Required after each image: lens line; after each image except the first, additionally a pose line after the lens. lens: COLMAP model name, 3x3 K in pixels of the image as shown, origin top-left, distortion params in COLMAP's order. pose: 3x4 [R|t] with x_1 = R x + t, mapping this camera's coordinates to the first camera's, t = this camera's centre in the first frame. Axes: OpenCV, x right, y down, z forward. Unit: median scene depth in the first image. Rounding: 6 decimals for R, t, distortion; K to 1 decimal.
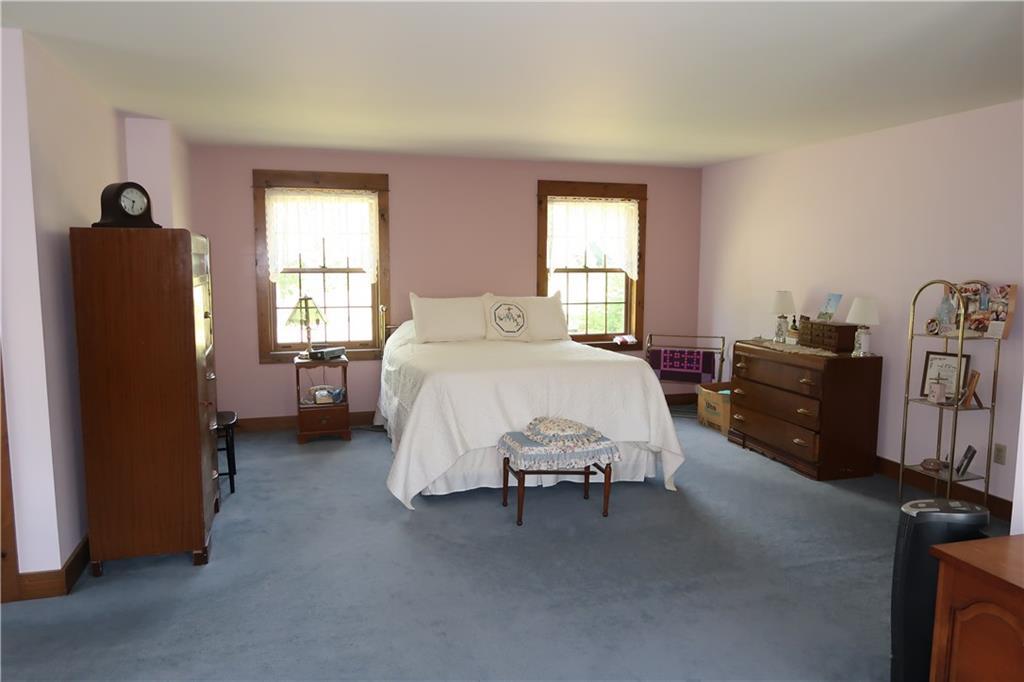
lens RADIAL K [[703.5, 0, 511.5], [0, 703.5, 339.9], [0, 0, 1]] dist [-0.020096, 0.001037]
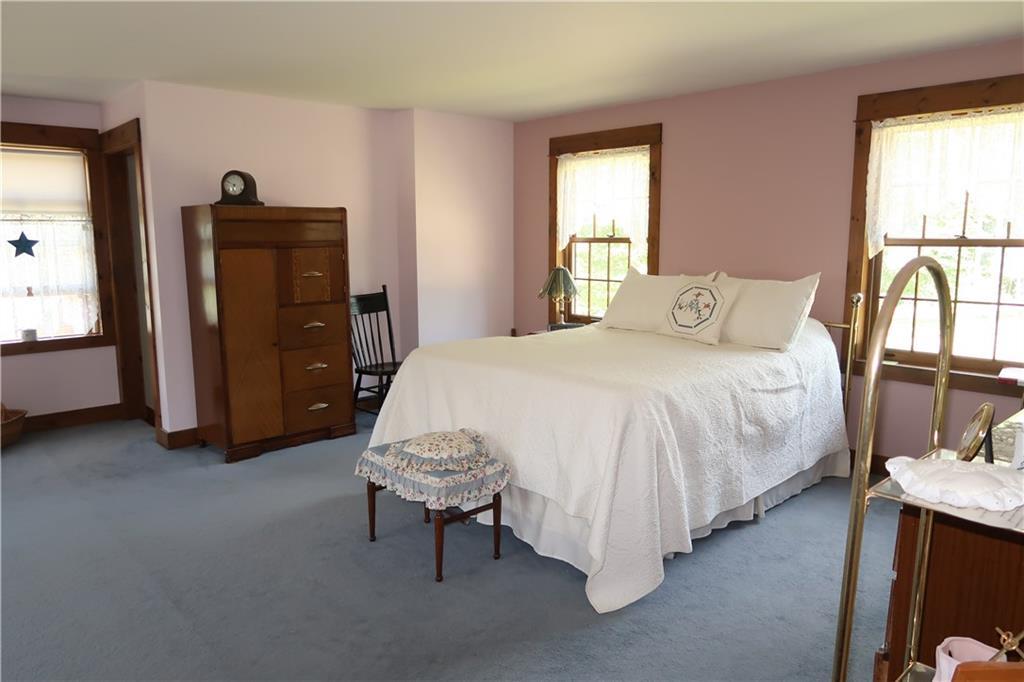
lens RADIAL K [[703.5, 0, 512.3], [0, 703.5, 343.0], [0, 0, 1]] dist [-0.020096, 0.001037]
pose [[0.447934, 0.133696, -0.884014, 0.514681], [-0.093673, 0.990332, 0.102311, -0.047571], [0.889146, 0.036980, 0.456127, 0.481988]]
